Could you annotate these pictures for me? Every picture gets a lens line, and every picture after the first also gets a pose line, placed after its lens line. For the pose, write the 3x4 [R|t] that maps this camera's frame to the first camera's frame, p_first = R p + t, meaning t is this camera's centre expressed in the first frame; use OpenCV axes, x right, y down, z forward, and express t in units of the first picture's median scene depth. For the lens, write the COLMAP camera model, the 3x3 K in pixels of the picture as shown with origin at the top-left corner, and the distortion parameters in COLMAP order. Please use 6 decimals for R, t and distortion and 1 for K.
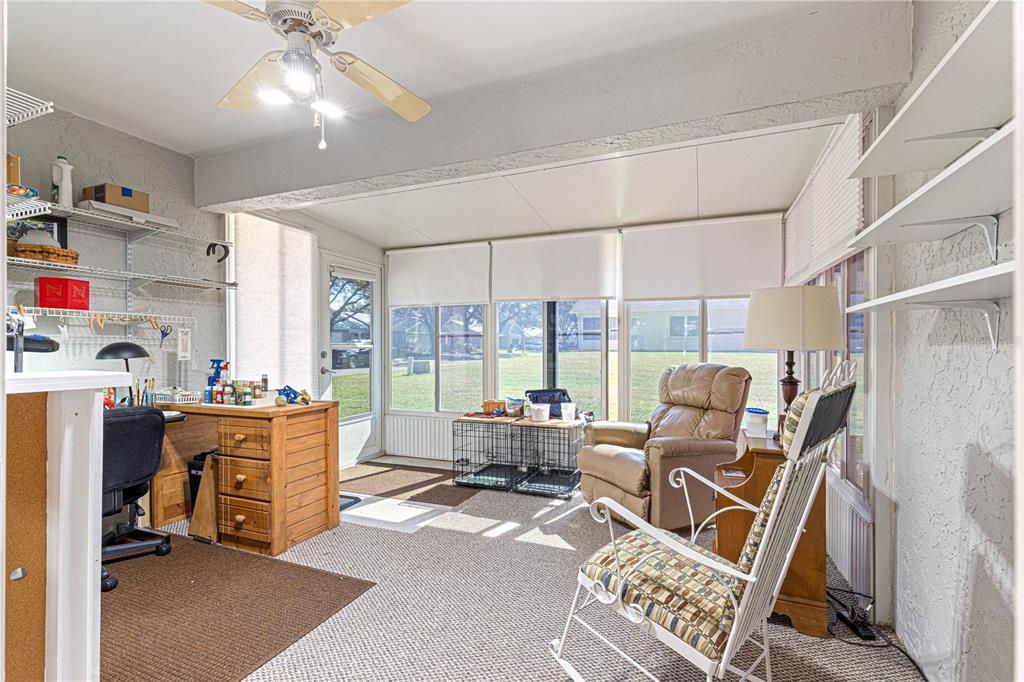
lens RADIAL K [[460.8, 0, 511.8], [0, 460.8, 347.6], [0, 0, 1]] dist [0.008029, -0.002297]
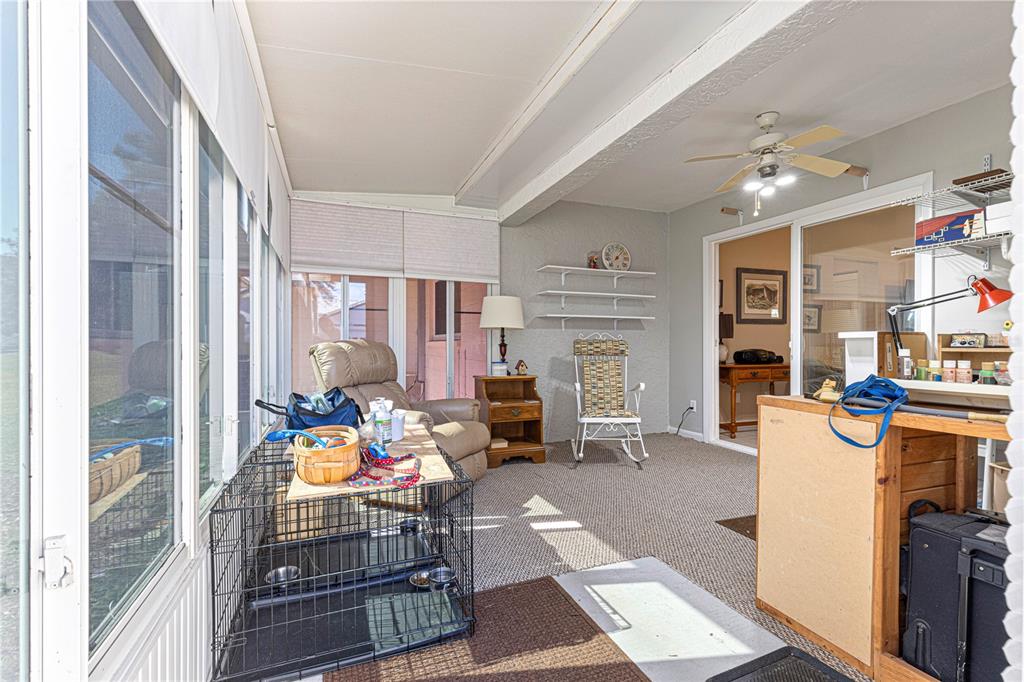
lens RADIAL K [[460.8, 0, 509.5], [0, 460.8, 345.0], [0, 0, 1]] dist [0.008029, -0.002297]
pose [[-0.691081, -0.002634, 0.722773, -0.581271], [-0.002938, 0.999995, 0.000835, 0.049717], [-0.722772, -0.001546, -0.691085, 1.634398]]
